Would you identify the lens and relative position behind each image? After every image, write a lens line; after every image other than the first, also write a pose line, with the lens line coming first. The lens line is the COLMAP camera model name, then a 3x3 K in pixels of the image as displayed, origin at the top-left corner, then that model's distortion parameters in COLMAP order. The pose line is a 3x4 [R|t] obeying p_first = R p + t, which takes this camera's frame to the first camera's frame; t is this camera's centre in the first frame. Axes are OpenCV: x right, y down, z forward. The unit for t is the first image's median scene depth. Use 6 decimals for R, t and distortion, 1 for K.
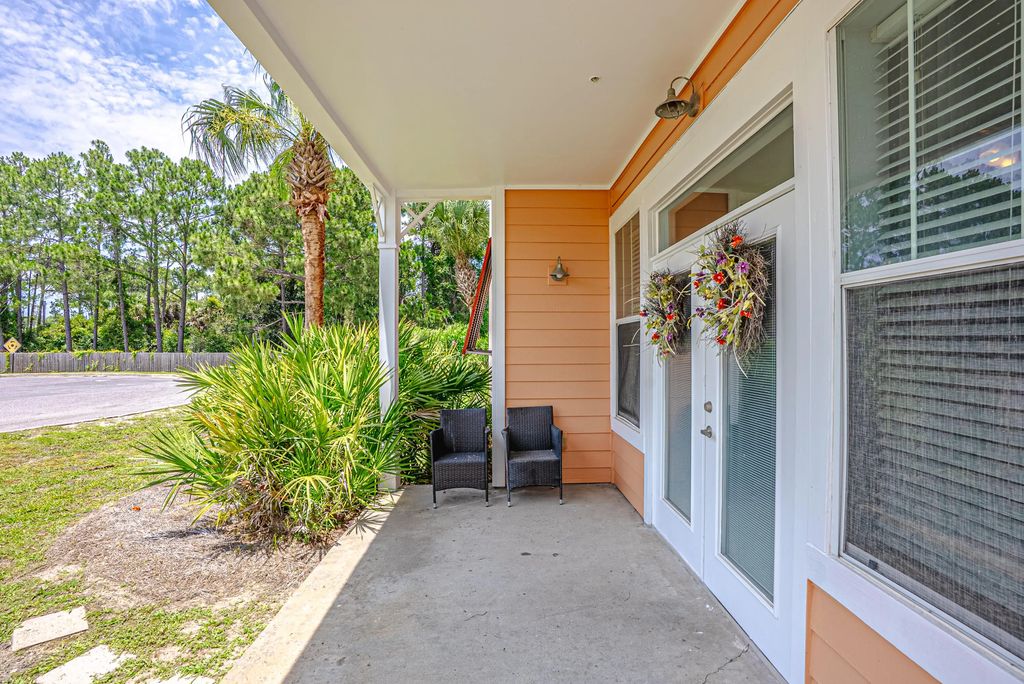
lens RADIAL K [[483.0, 0, 519.0], [0, 483.0, 338.1], [0, 0, 1]] dist [-0.047218, 0.006494]
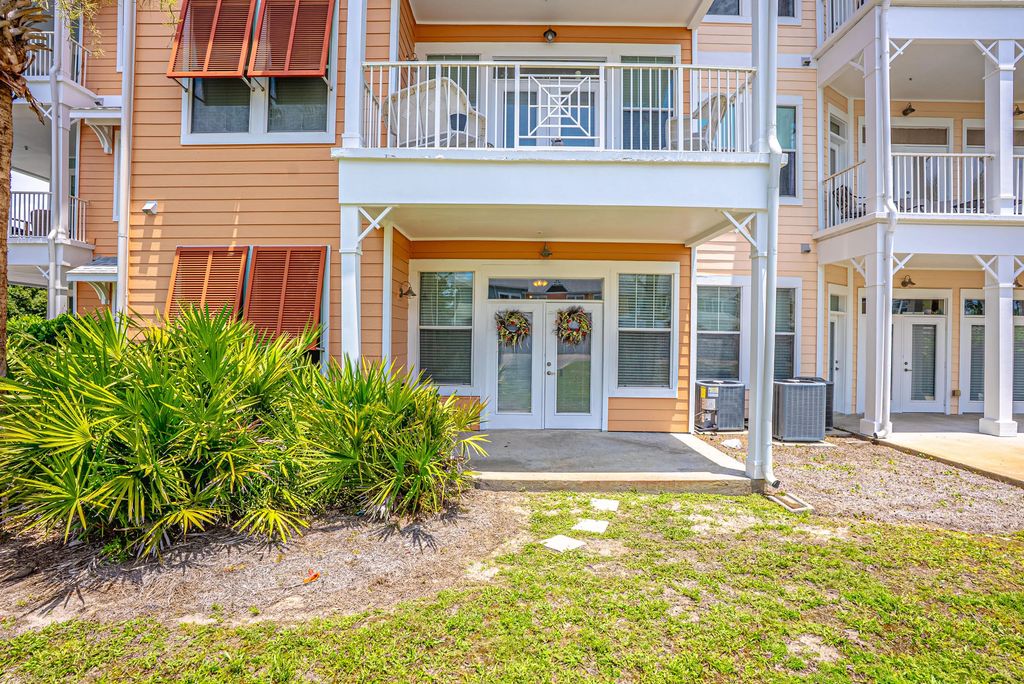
lens RADIAL K [[483.0, 0, 514.2], [0, 483.0, 341.4], [0, 0, 1]] dist [-0.047218, 0.006494]
pose [[0.055322, -0.004095, 0.998460, -2.478795], [-0.000884, 0.999991, 0.004150, -0.001763], [-0.998468, -0.001112, 0.055318, 1.056273]]
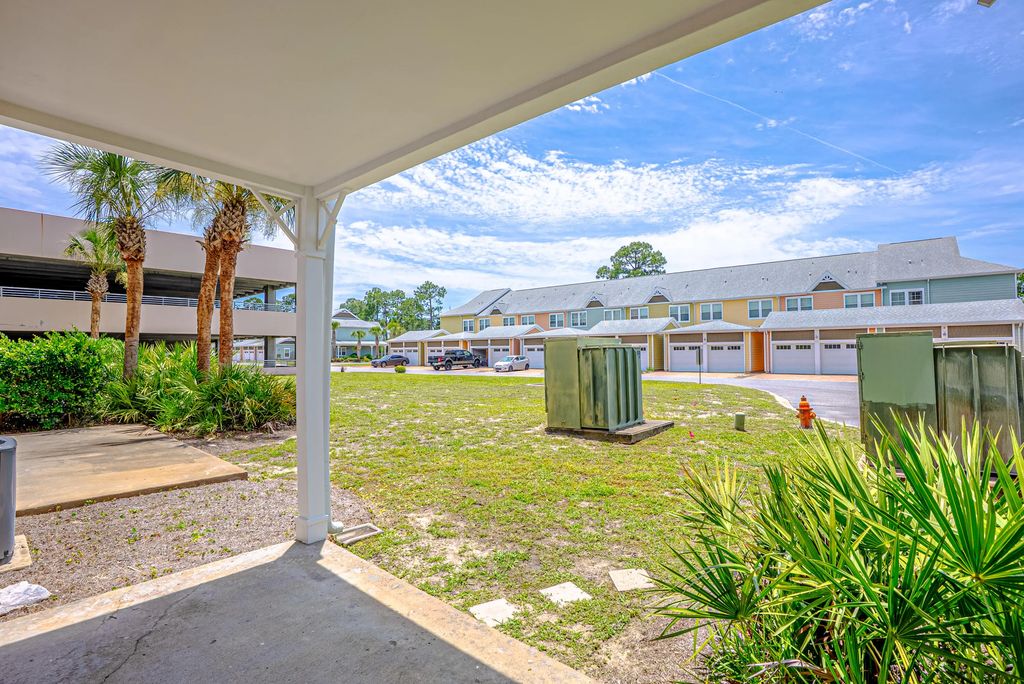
lens RADIAL K [[483.0, 0, 515.1], [0, 483.0, 340.2], [0, 0, 1]] dist [-0.047218, 0.006494]
pose [[-0.681615, -0.017040, -0.731512, 0.240584], [-0.000957, 0.999749, -0.022397, -0.036887], [0.731710, -0.014566, -0.681460, 1.690472]]
